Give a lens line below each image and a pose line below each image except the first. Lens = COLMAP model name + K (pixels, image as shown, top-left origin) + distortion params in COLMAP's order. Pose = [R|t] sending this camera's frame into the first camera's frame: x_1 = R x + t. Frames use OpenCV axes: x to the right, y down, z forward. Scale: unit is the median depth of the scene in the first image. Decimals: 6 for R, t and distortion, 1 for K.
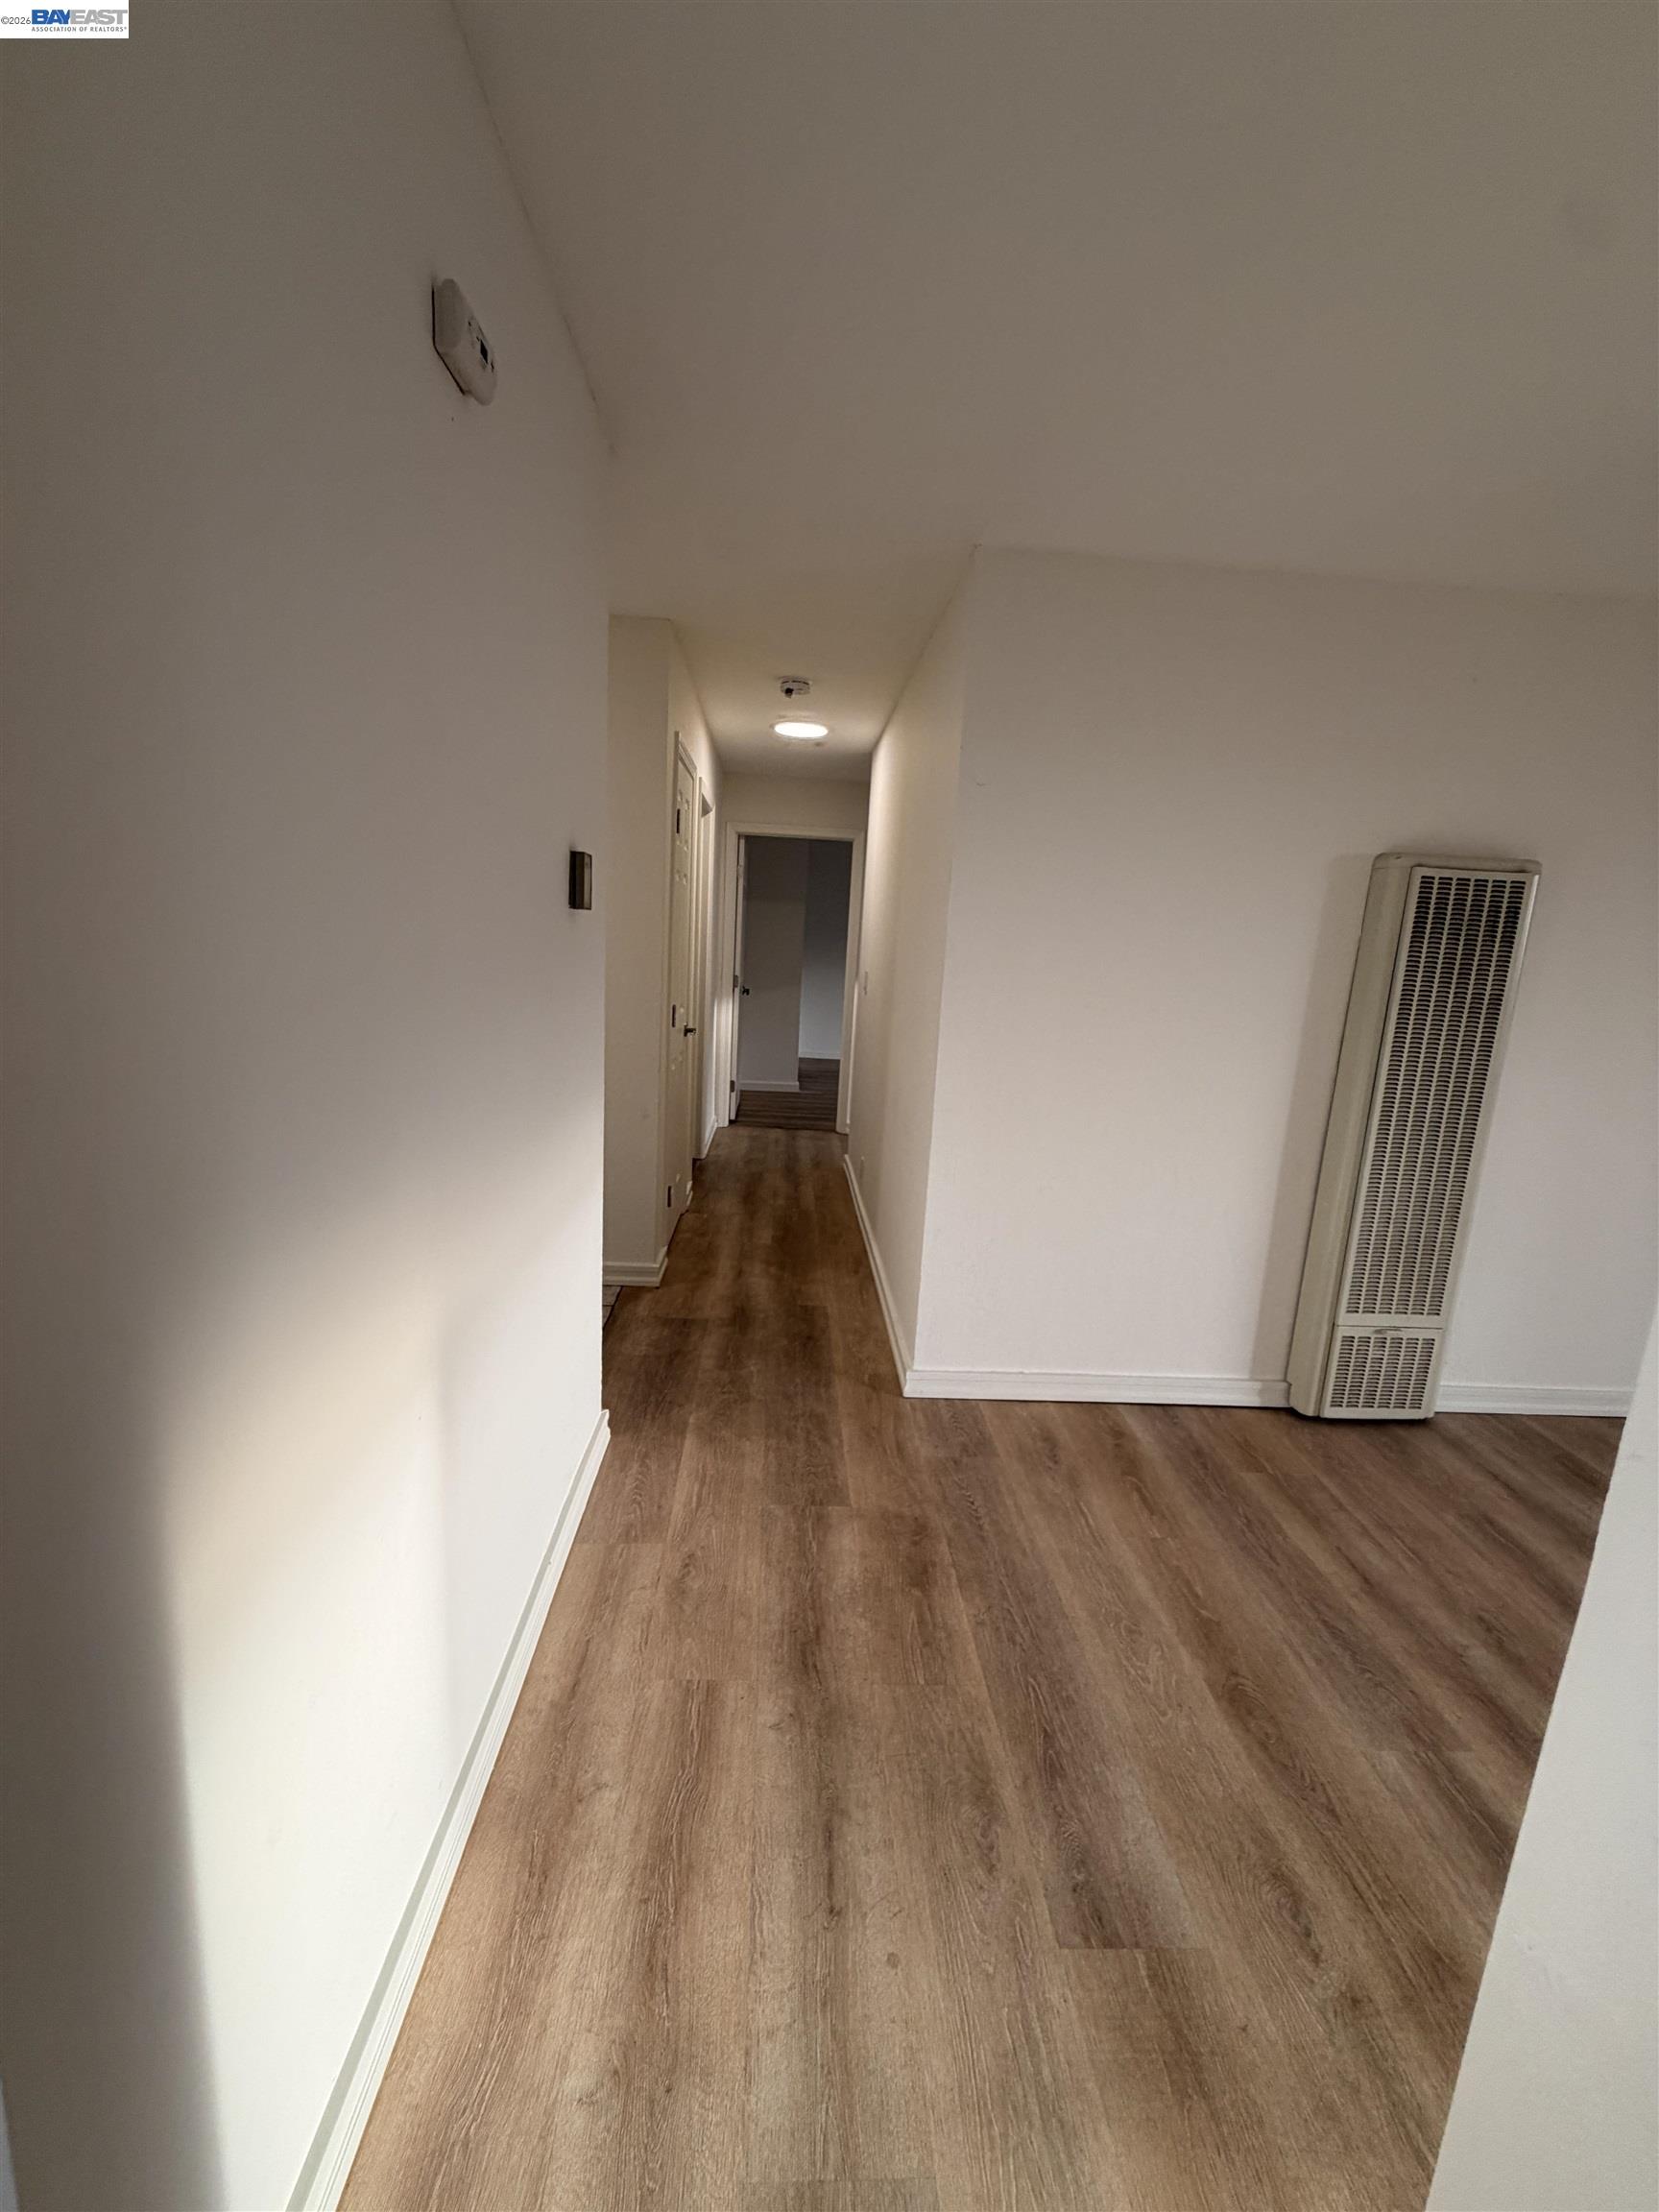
lens RADIAL K [[876.5, 0, 823.5], [0, 876.5, 1100.9], [0, 0, 1]] dist [-0.001012, 0.000049]
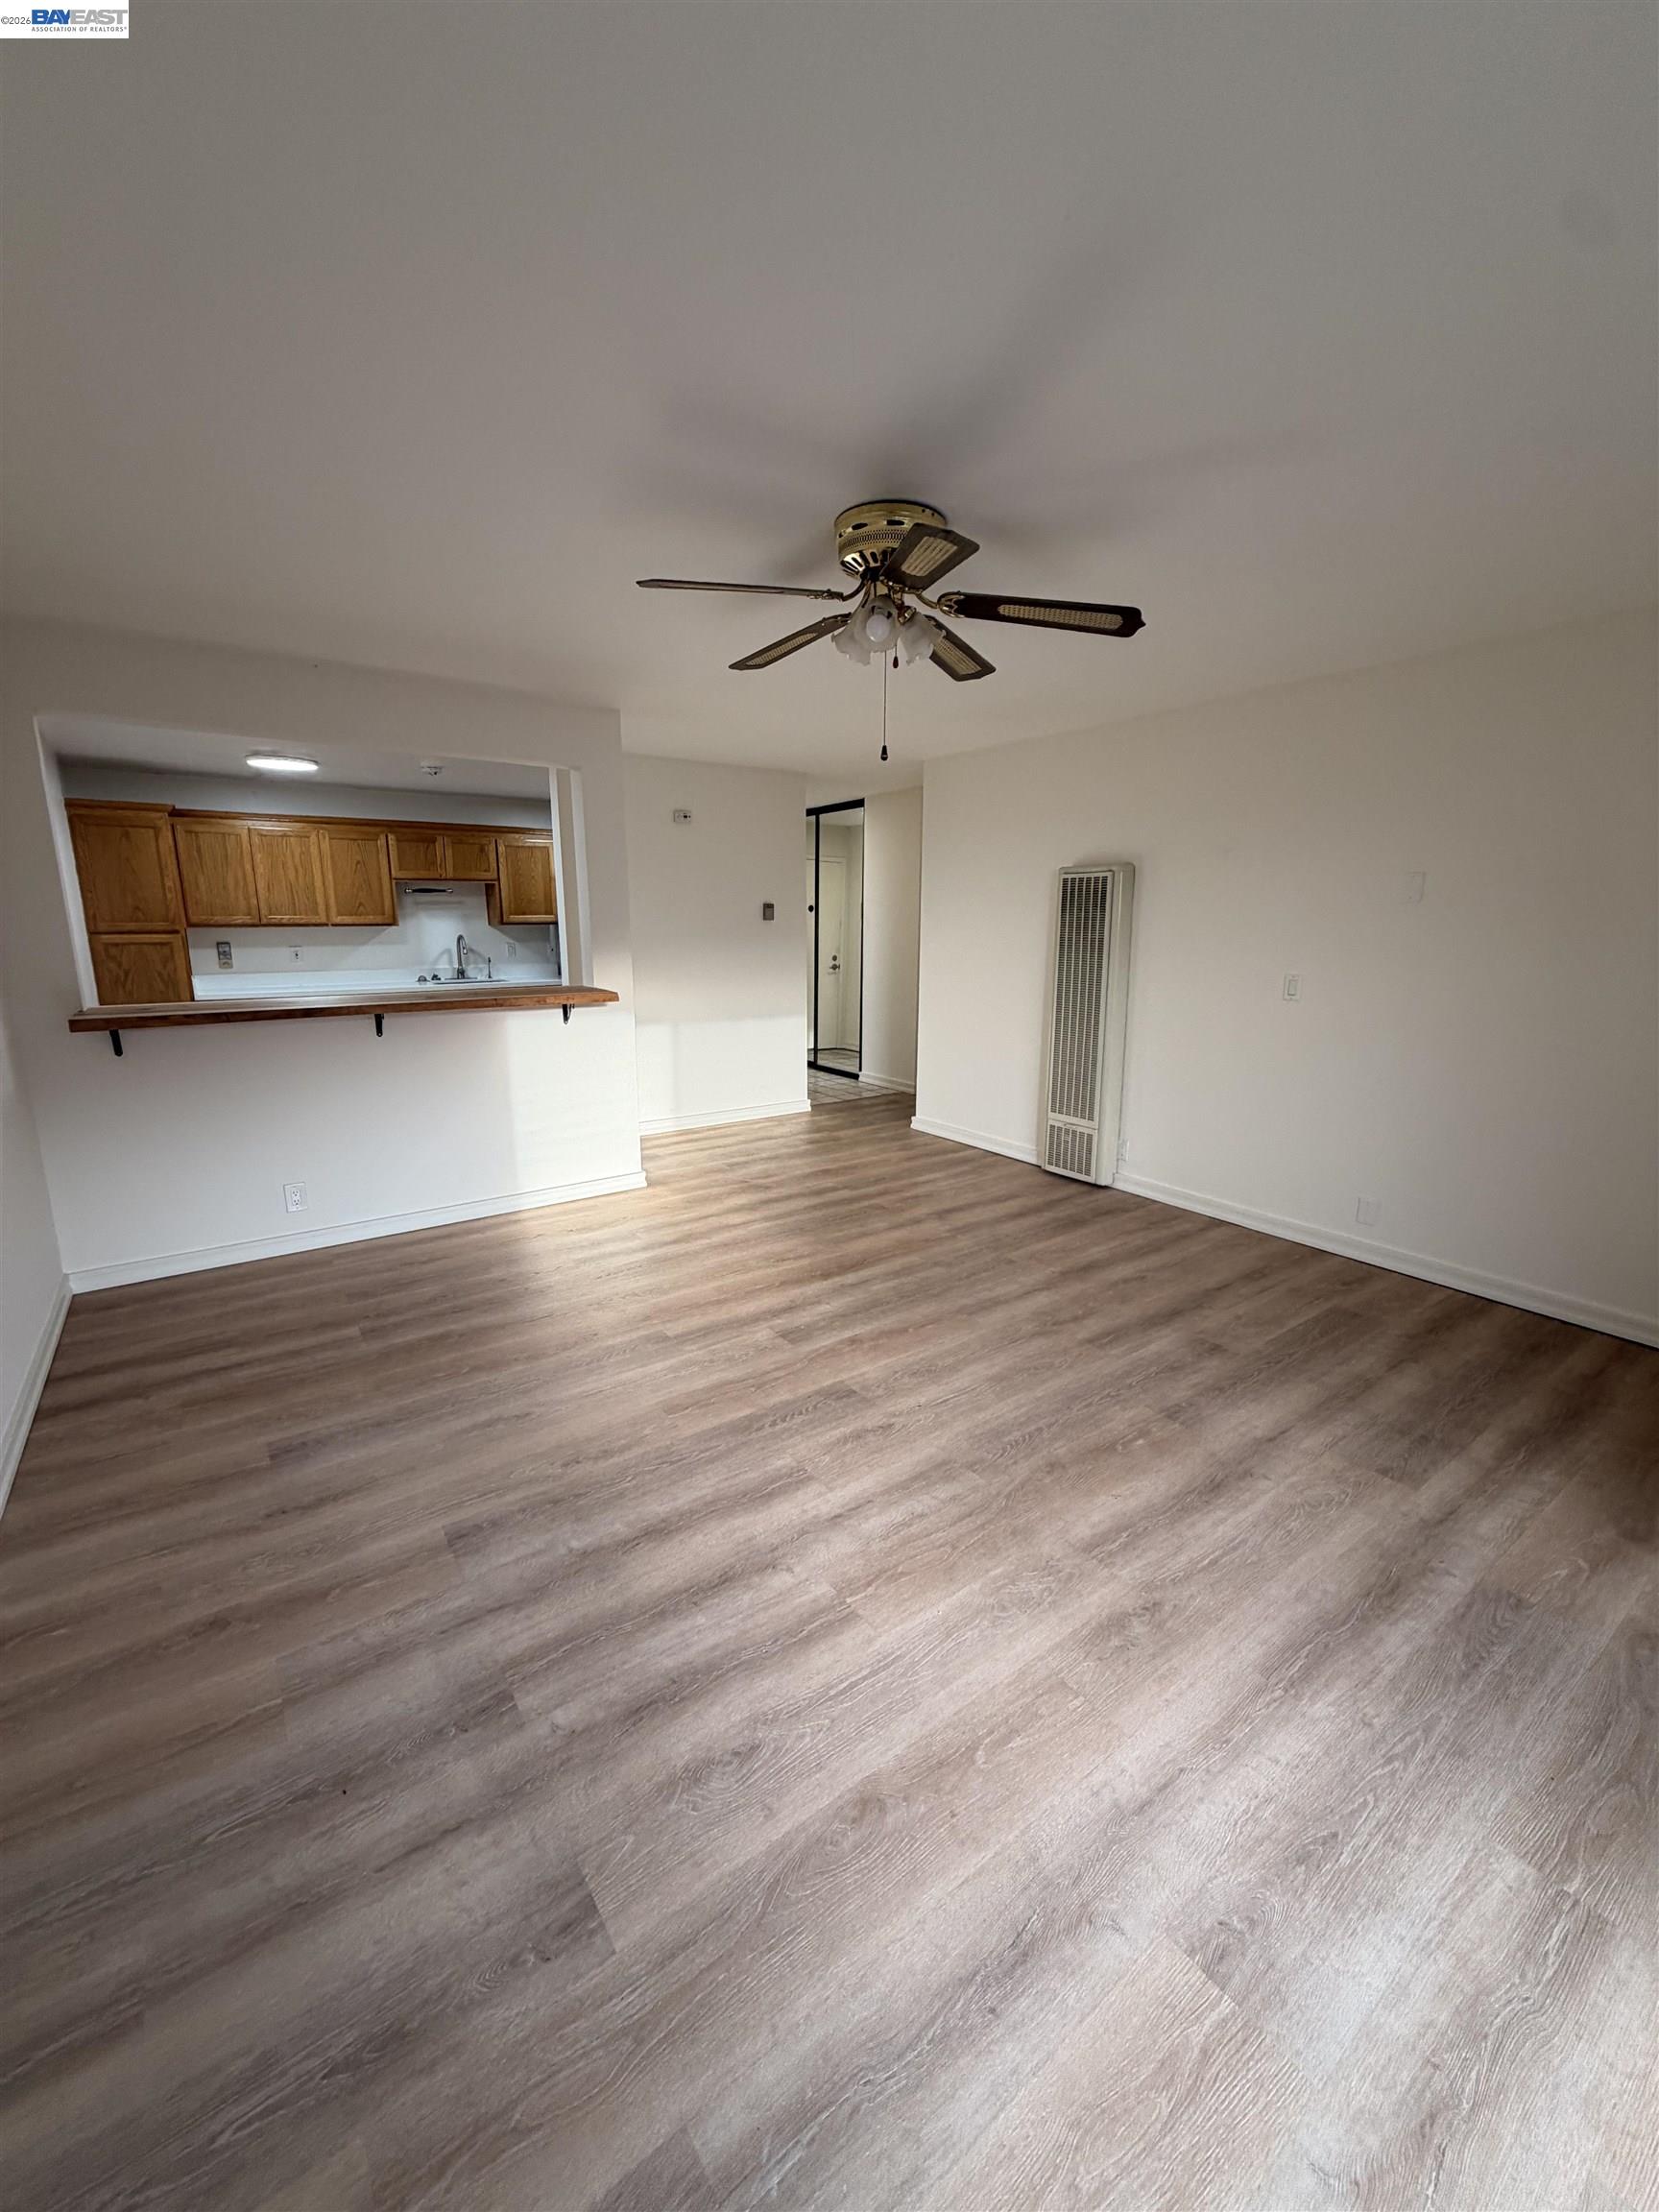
lens RADIAL K [[876.5, 0, 823.5], [0, 876.5, 1100.9], [0, 0, 1]] dist [-0.001012, 0.000049]
pose [[0.538833, 0.120082, -0.833810, 2.025006], [-0.127645, 0.989998, 0.060087, 0.179601], [0.832686, 0.074055, 0.548771, -0.467165]]
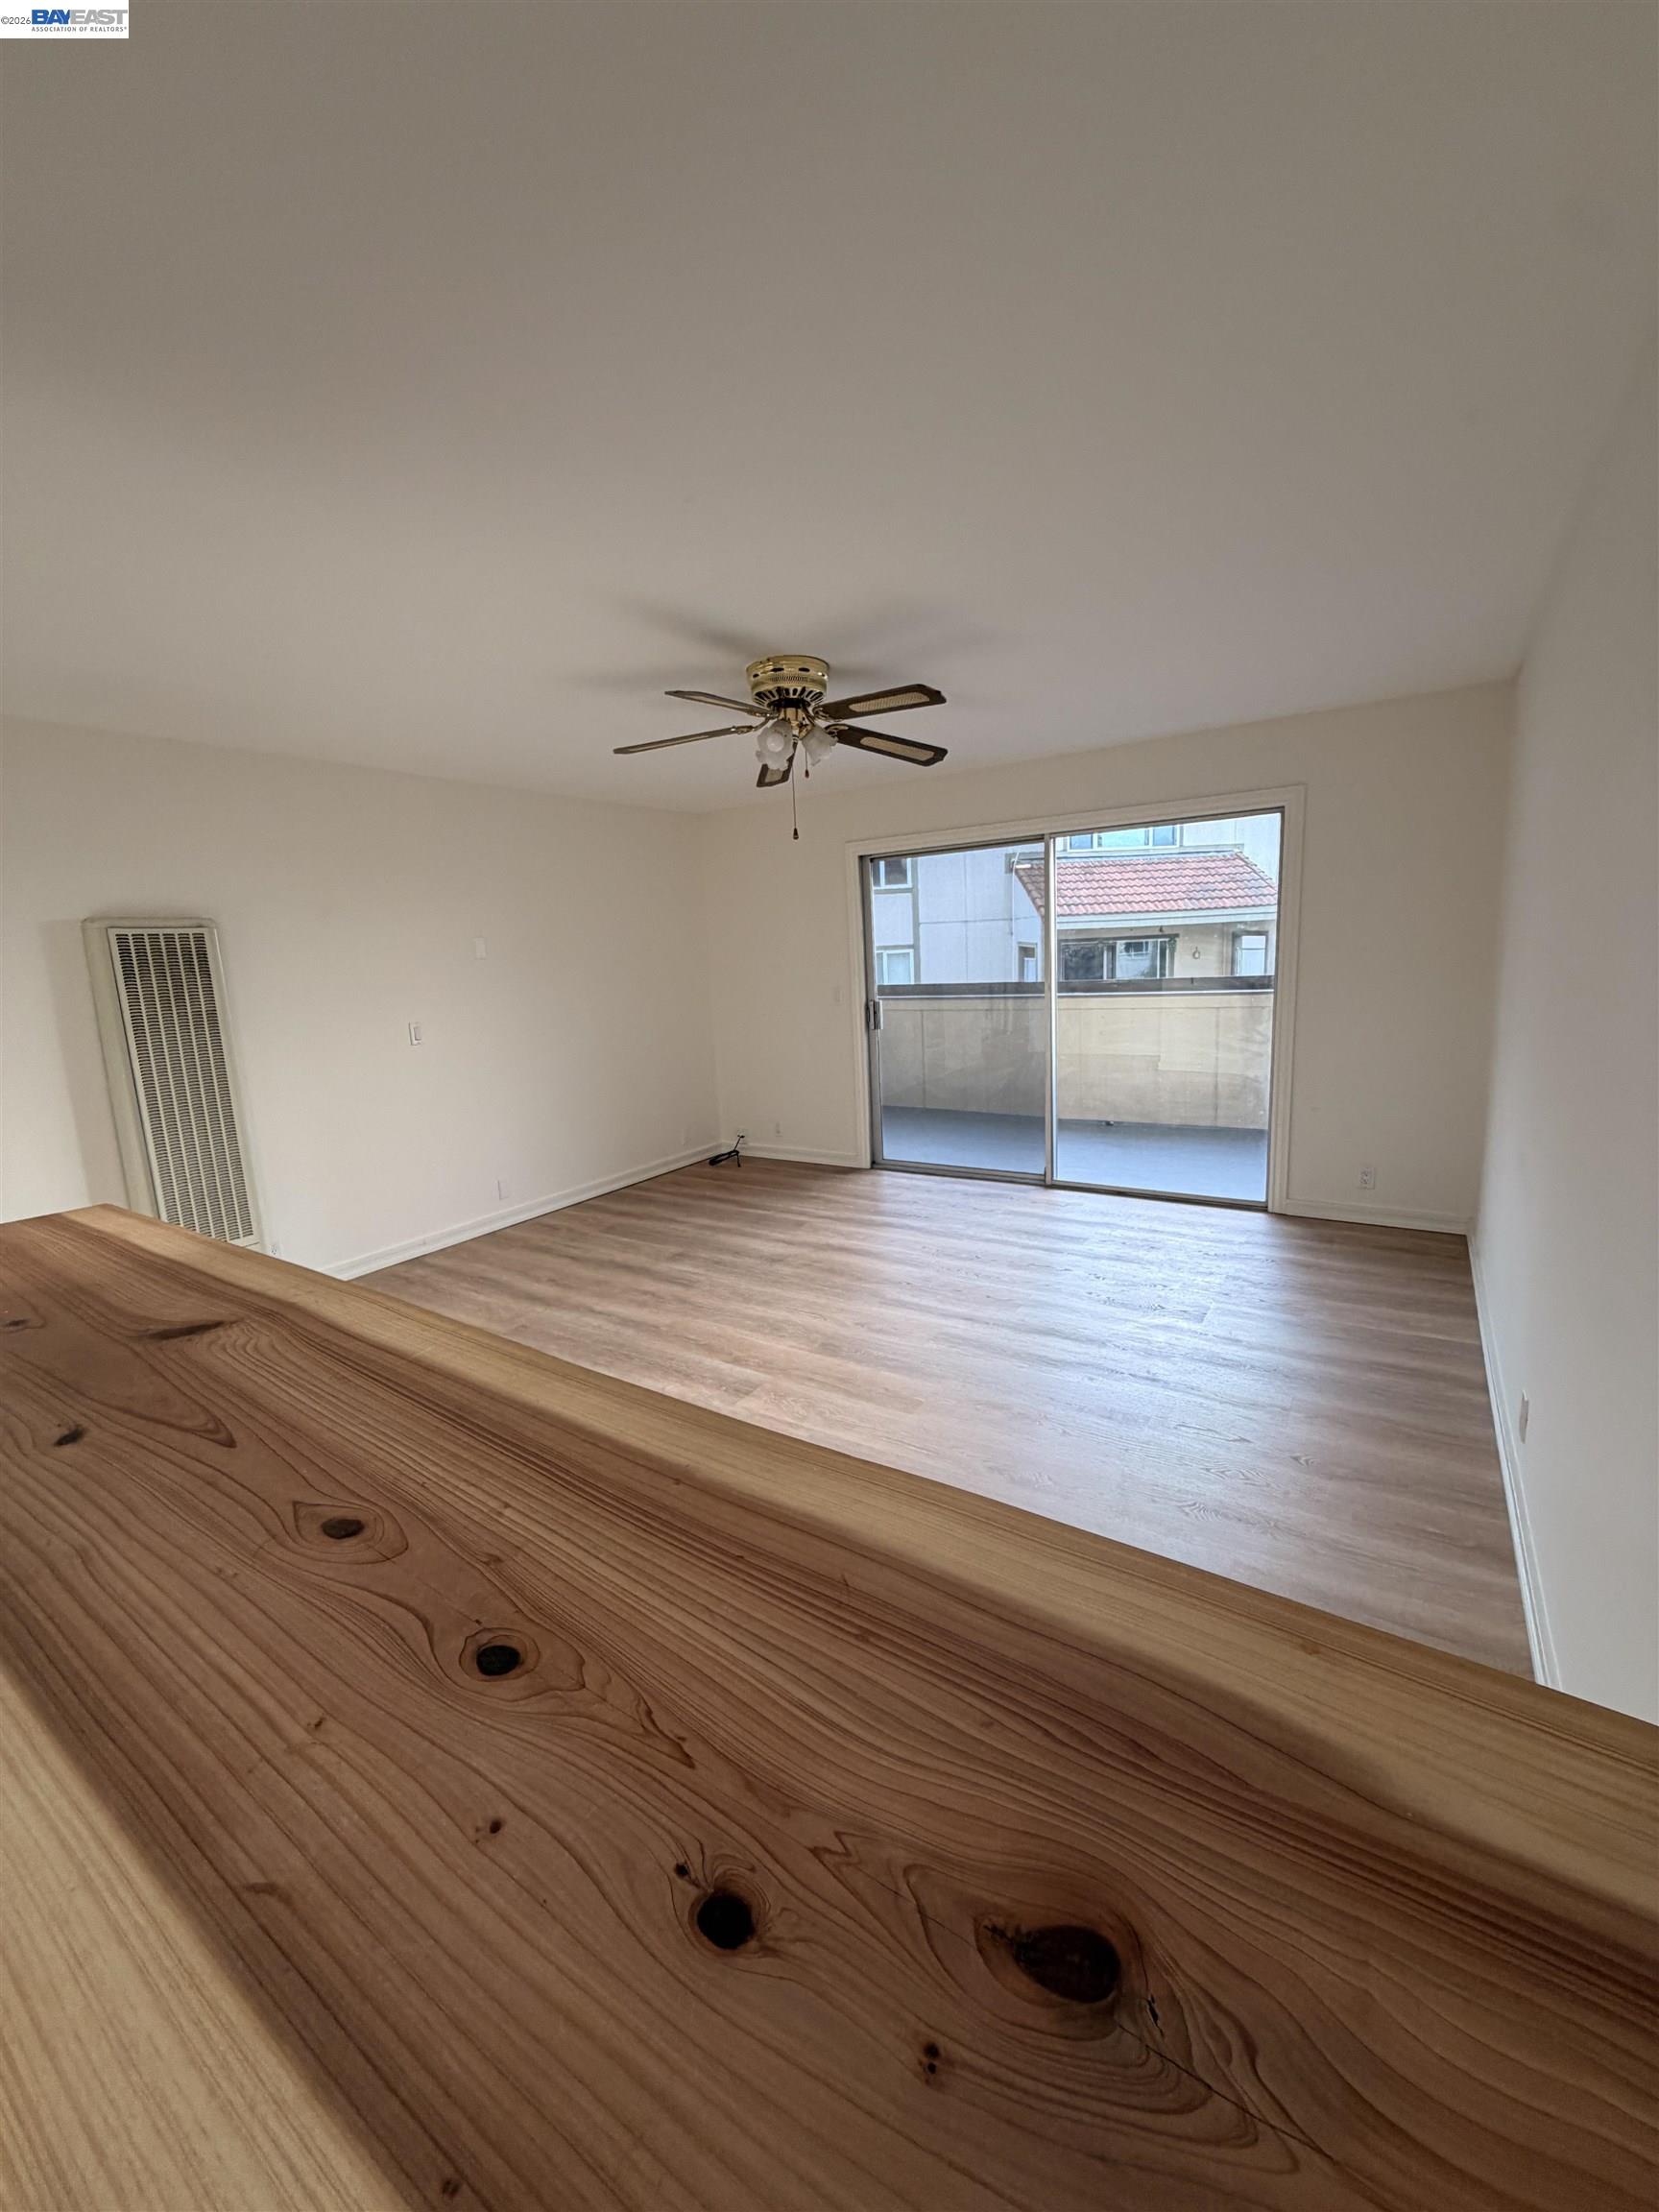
lens RADIAL K [[876.5, 0, 823.5], [0, 876.5, 1100.9], [0, 0, 1]] dist [-0.001012, 0.000049]
pose [[0.578058, -0.215668, 0.786979, 0.178477], [0.225235, 0.969144, 0.100148, 0.107951], [-0.784295, 0.119364, 0.608797, -0.666156]]
